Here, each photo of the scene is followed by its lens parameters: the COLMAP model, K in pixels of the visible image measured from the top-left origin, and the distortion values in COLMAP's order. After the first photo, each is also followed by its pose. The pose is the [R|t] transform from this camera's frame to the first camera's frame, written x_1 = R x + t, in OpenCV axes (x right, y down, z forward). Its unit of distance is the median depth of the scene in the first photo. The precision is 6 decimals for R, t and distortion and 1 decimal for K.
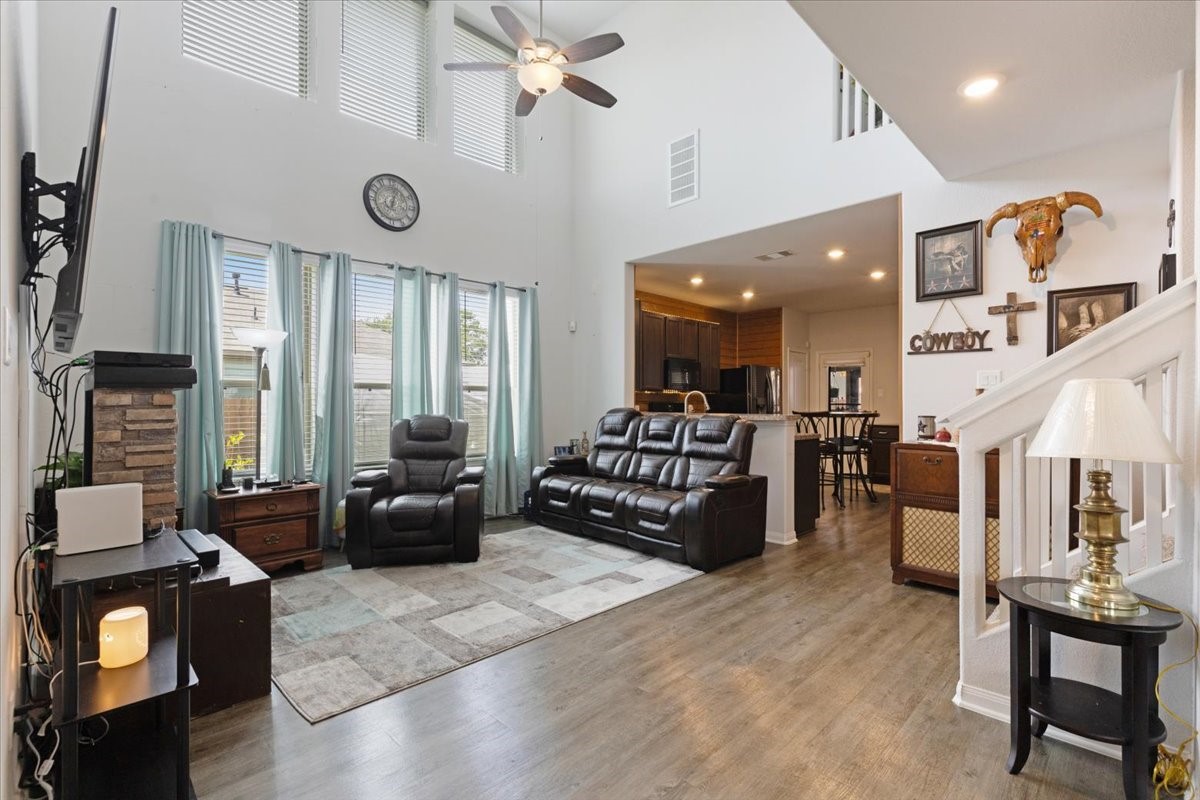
lens RADIAL K [[544.2, 0, 607.5], [0, 544.2, 399.8], [0, 0, 1]] dist [0.000357, -0.000214]
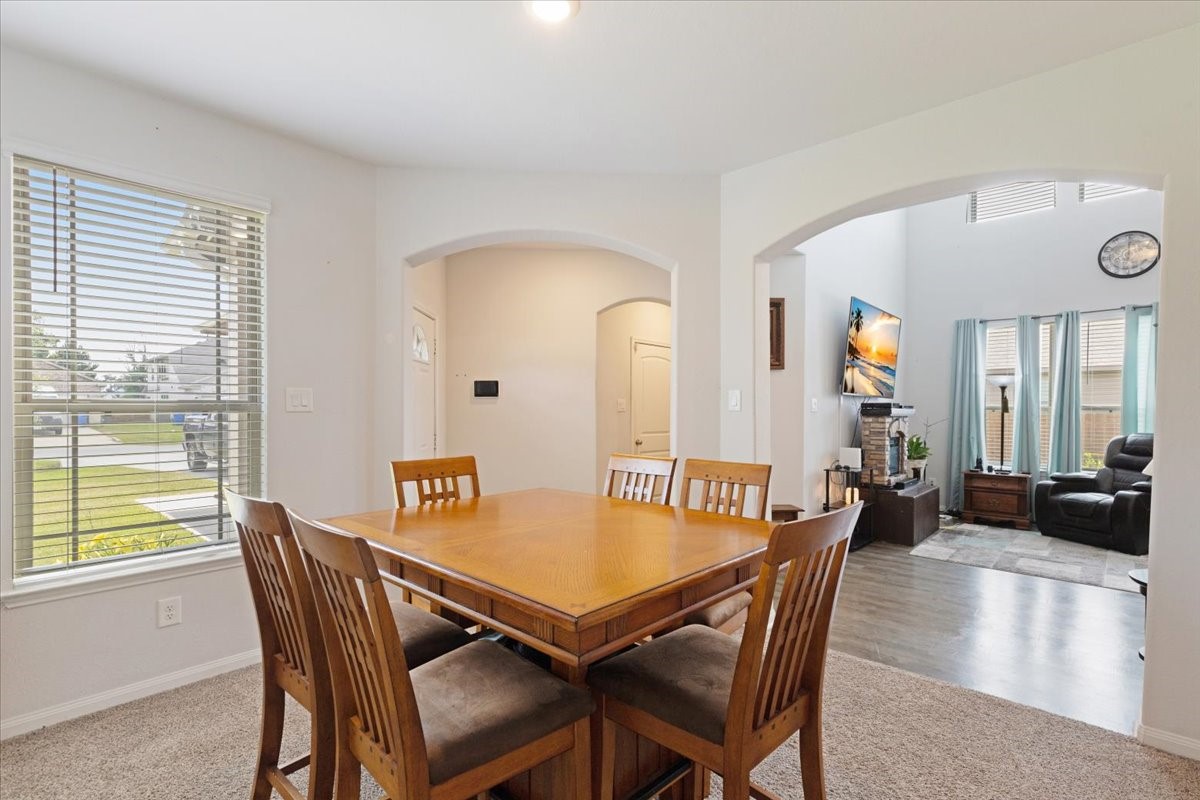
lens RADIAL K [[553.4, 0, 602.4], [0, 553.4, 409.8], [0, 0, 1]] dist [-0.000008, -0.000014]
pose [[0.020850, 0.000198, -0.999783, 0.805154], [0.000138, 1.000000, 0.000201, -0.022336], [0.999783, -0.000142, 0.020850, -0.179733]]
